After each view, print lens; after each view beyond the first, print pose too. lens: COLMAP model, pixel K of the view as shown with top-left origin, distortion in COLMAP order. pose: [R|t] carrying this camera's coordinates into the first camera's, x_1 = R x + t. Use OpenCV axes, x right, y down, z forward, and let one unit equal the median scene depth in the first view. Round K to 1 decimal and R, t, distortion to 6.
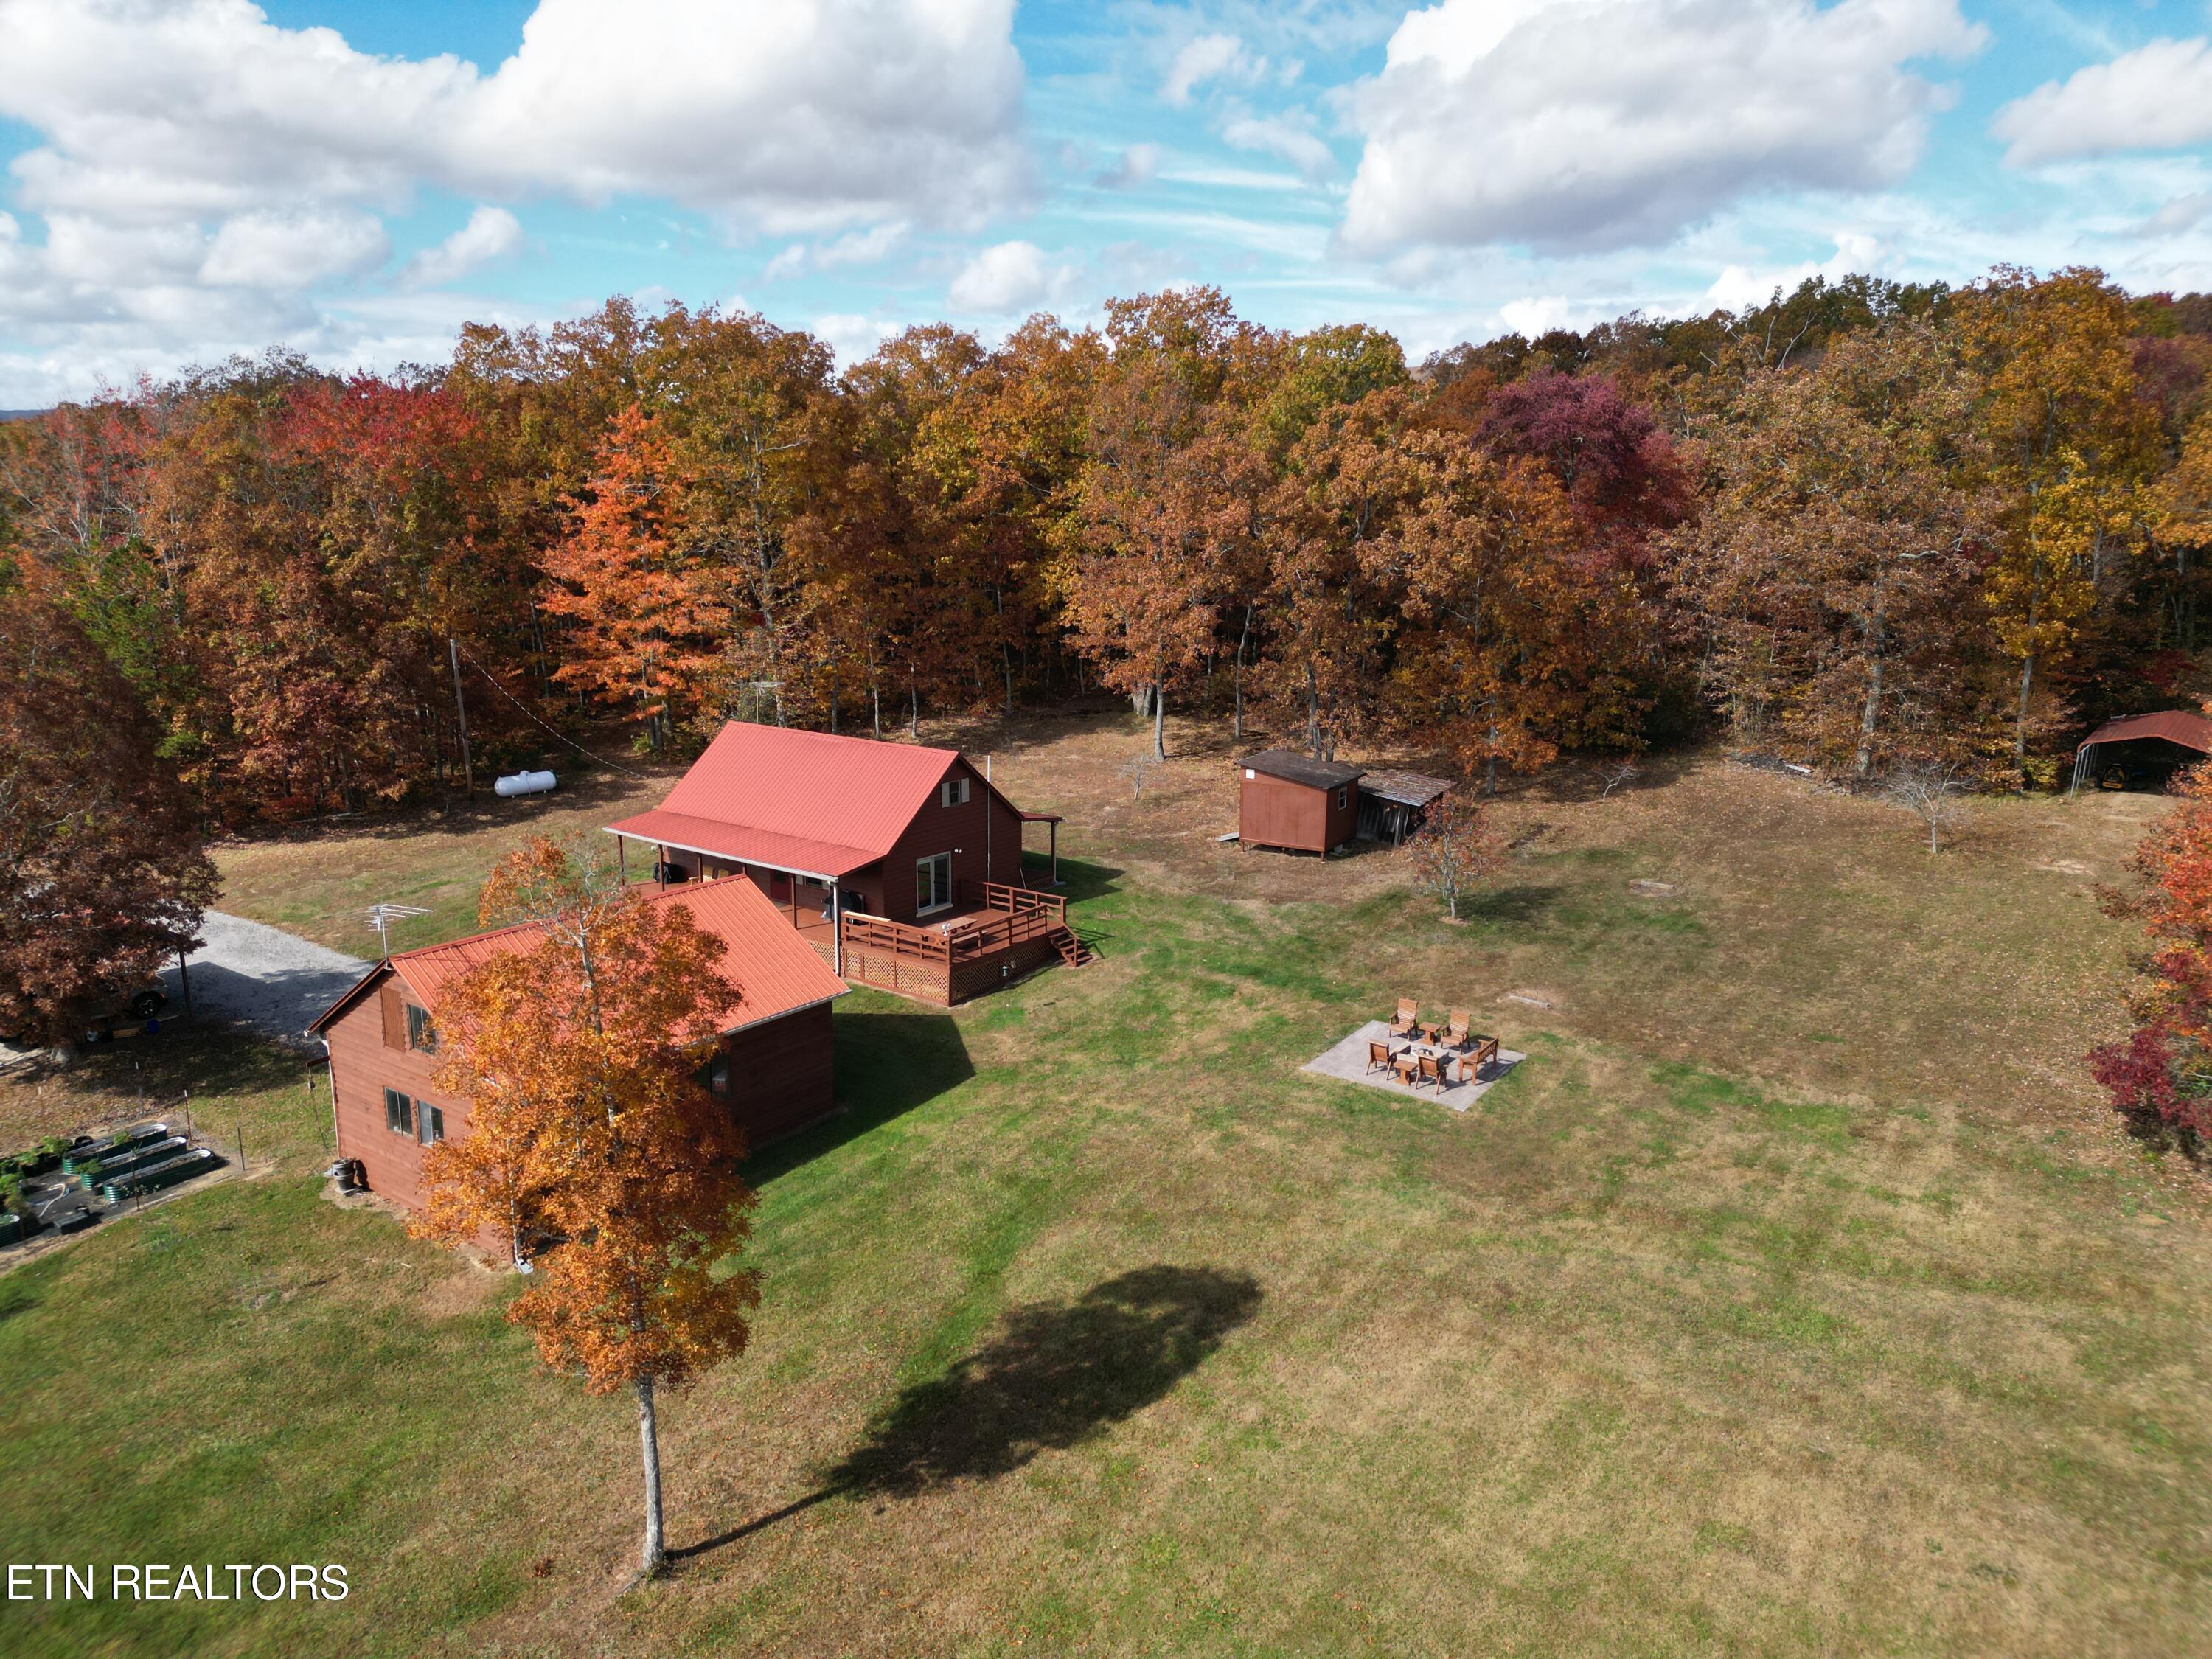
lens RADIAL K [[1541.2, 0, 1106.0], [0, 1541.2, 829.5], [0, 0, 1]] dist [0.092095, -0.096039]
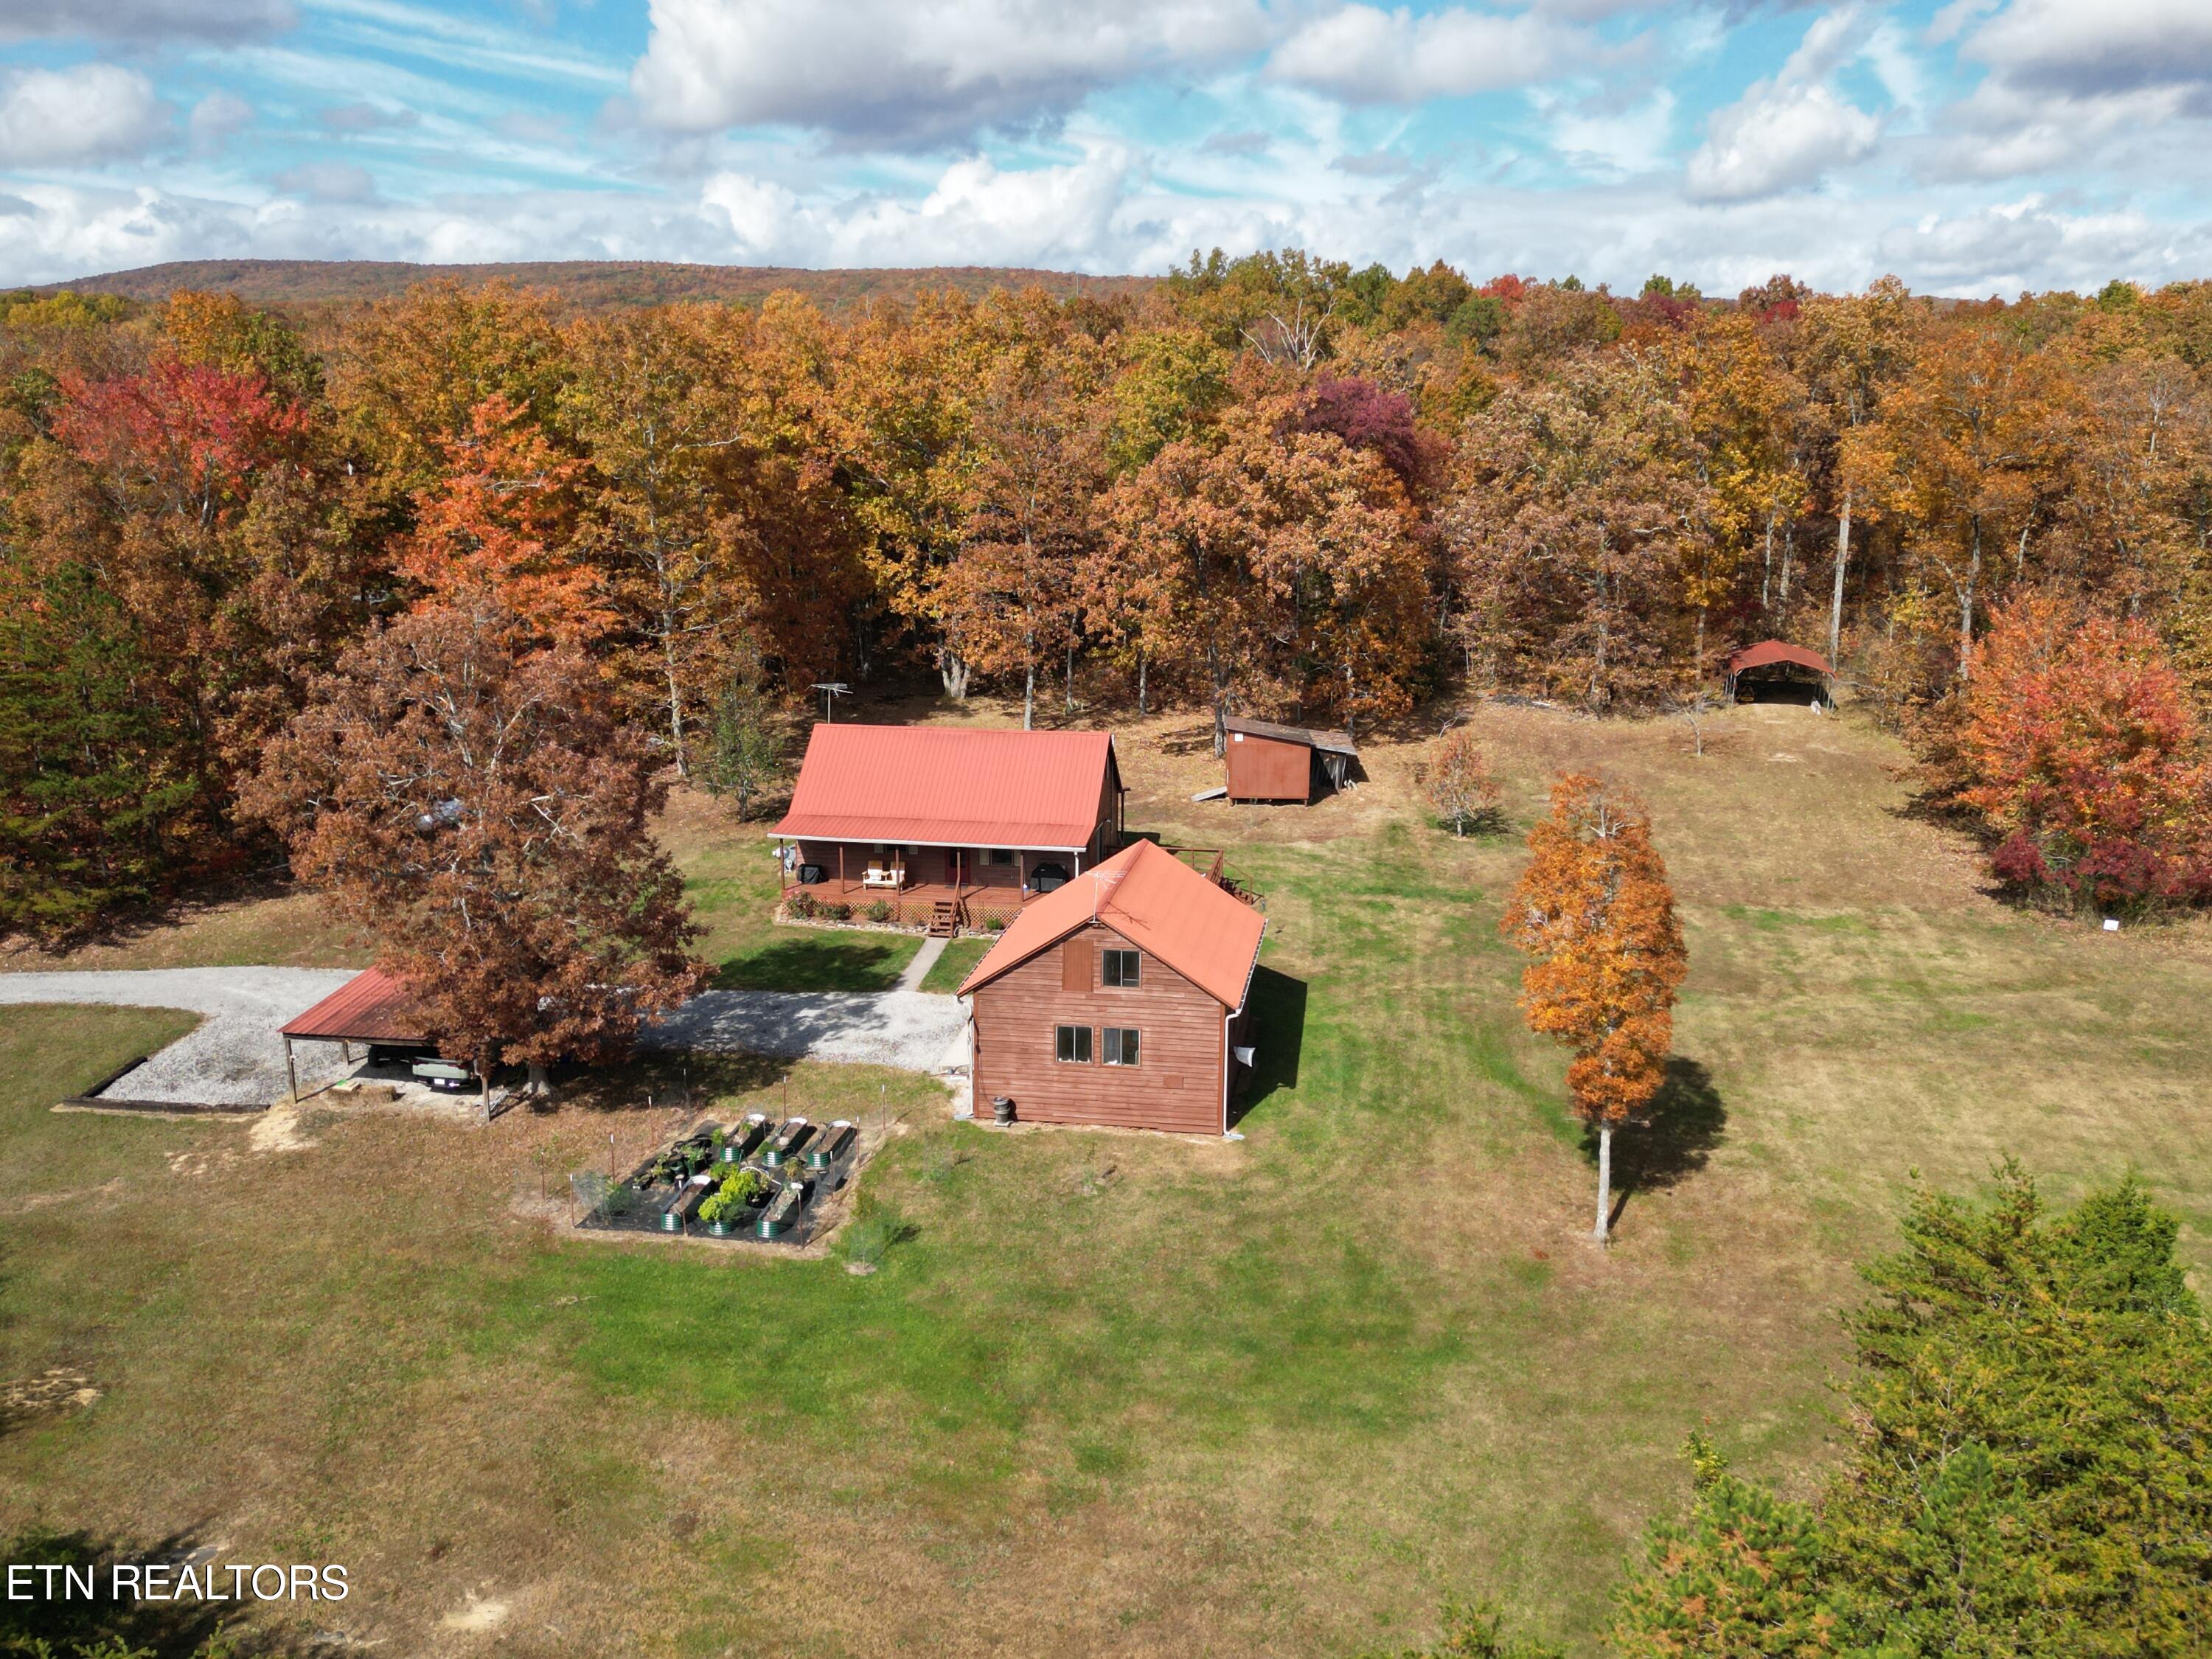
lens RADIAL K [[1910.9, 0, 1106.0], [0, 1910.9, 829.5], [0, 0, 1]] dist [0.034222, -0.000028]
pose [[0.879304, -0.098654, 0.465931, -0.642755], [0.101892, 0.994627, 0.018306, -0.003819], [-0.465233, 0.031378, 0.884632, -0.181745]]
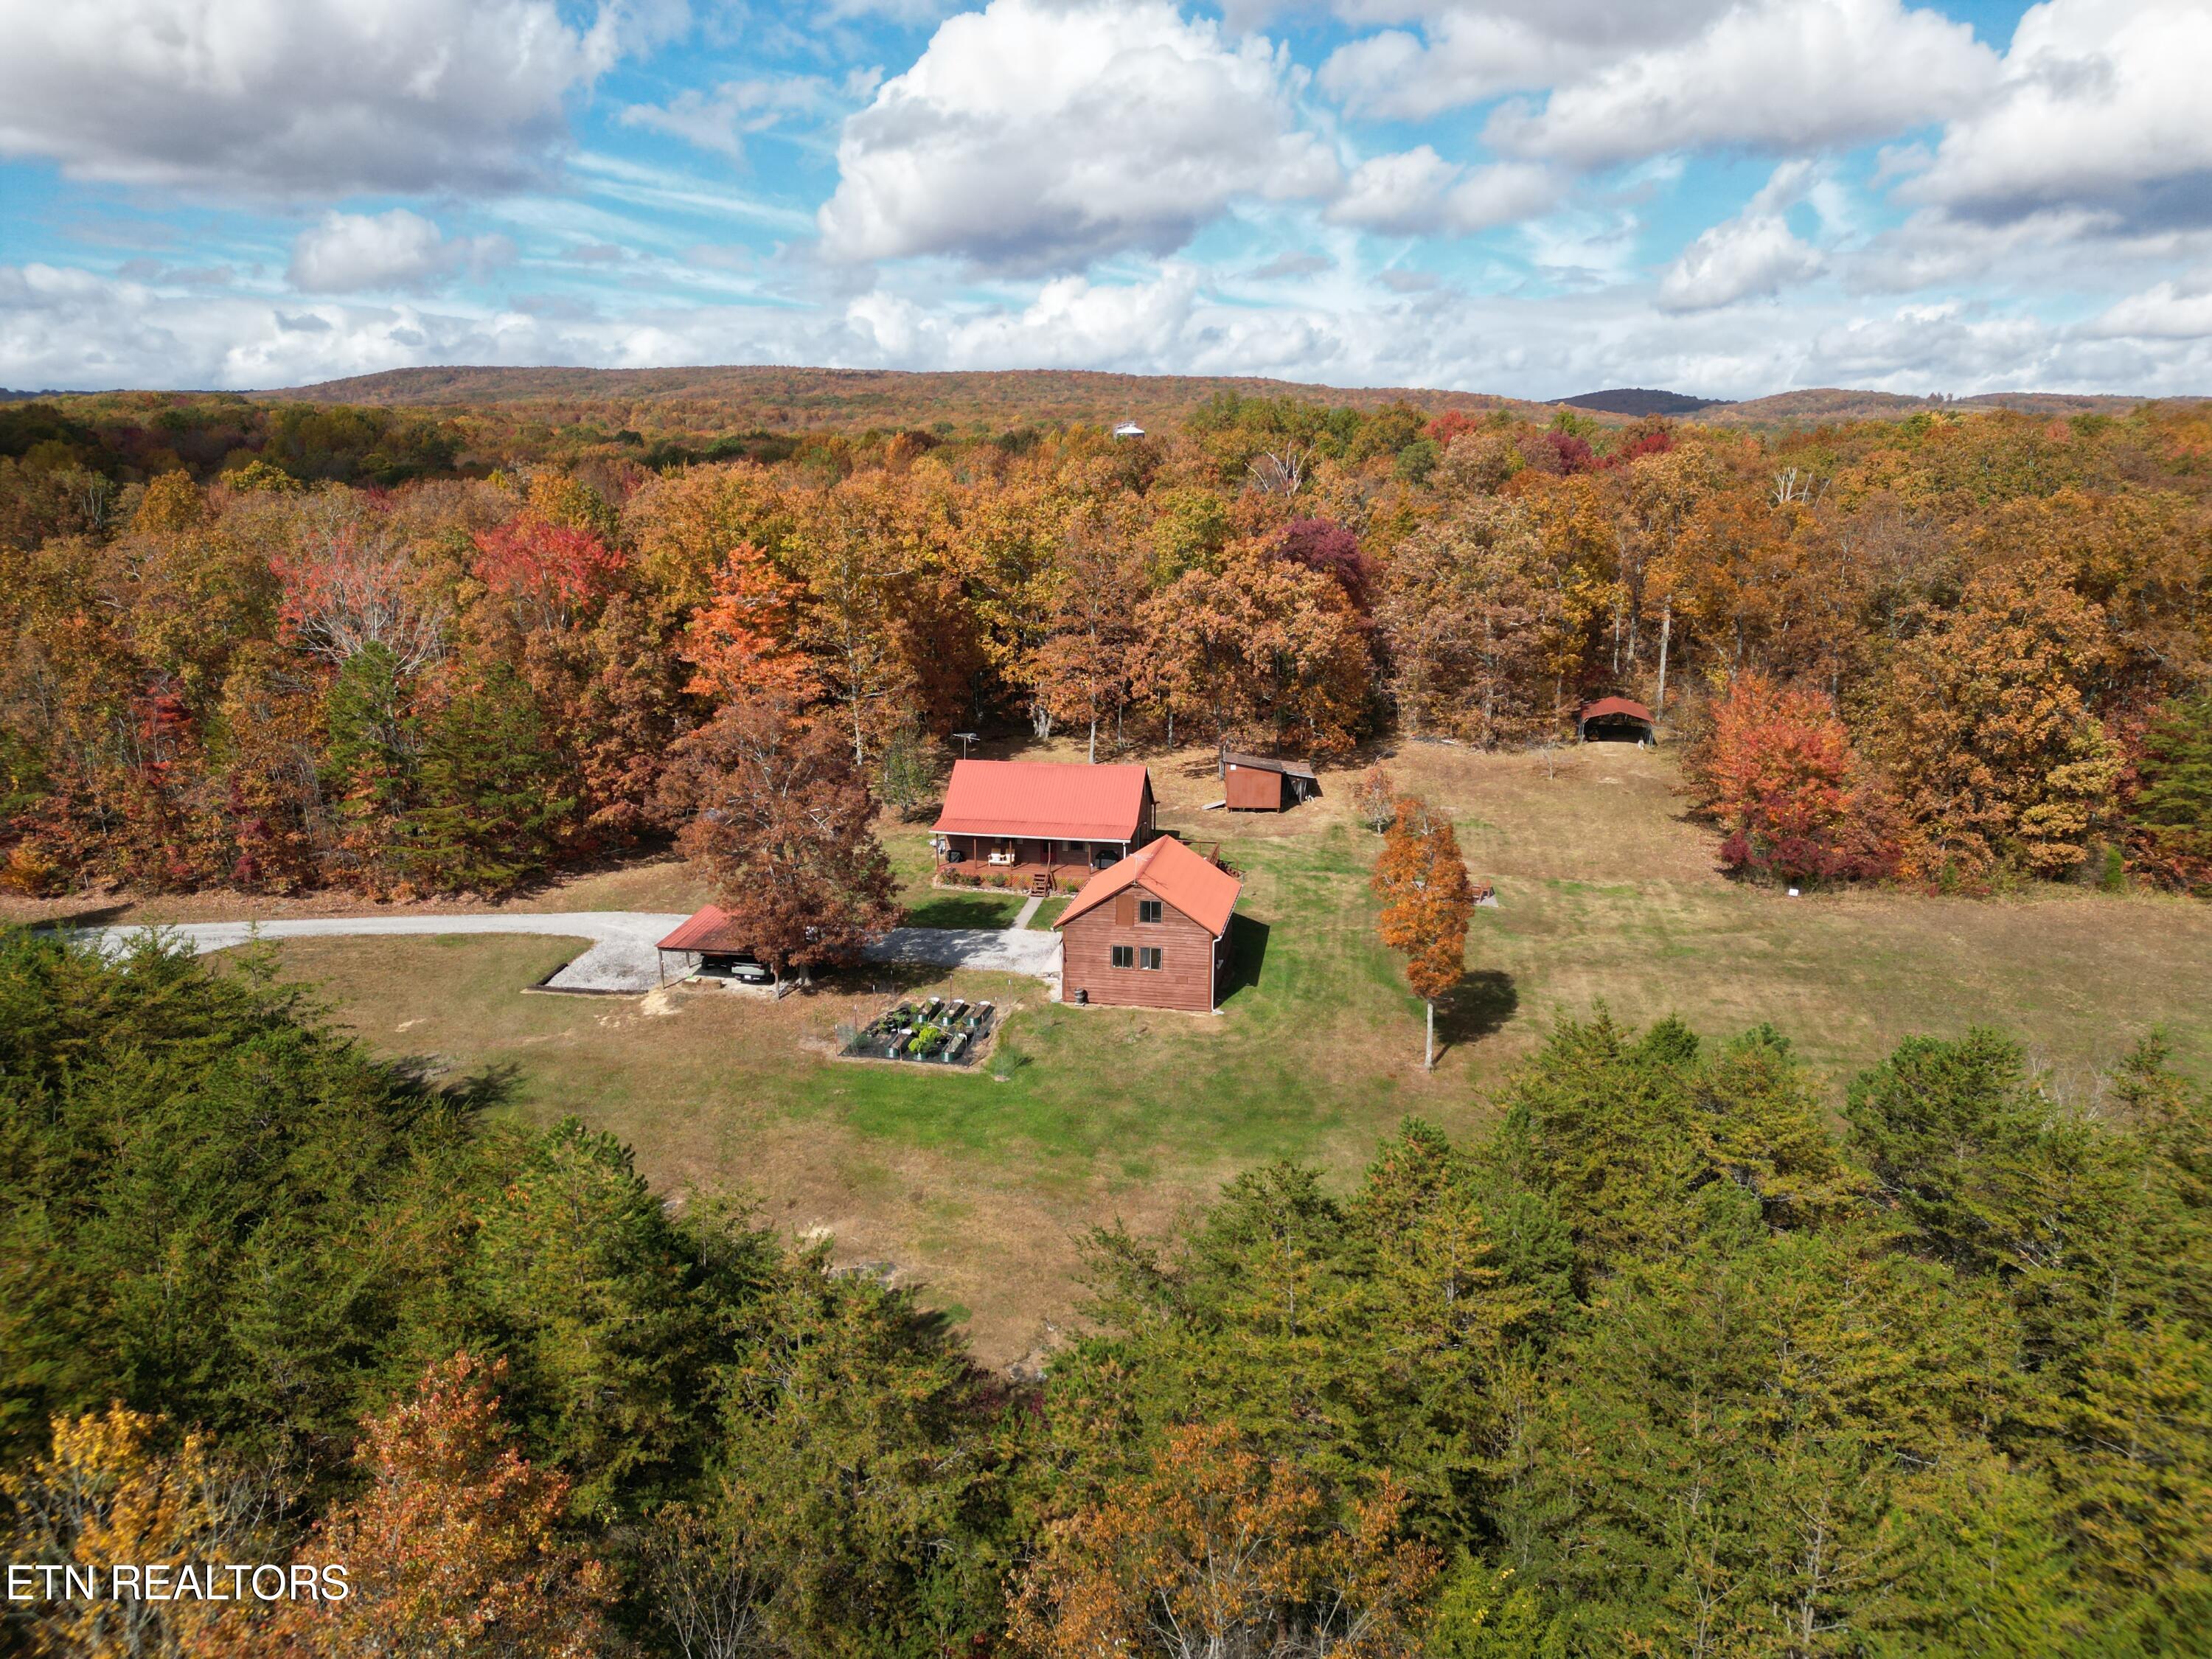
lens RADIAL K [[1541.2, 0, 1106.0], [0, 1541.2, 829.5], [0, 0, 1]] dist [0.092095, -0.096039]
pose [[0.892437, -0.096880, 0.440647, -0.776455], [0.099429, 0.994893, 0.017364, -0.010577], [-0.440079, 0.028316, 0.897512, -0.448013]]
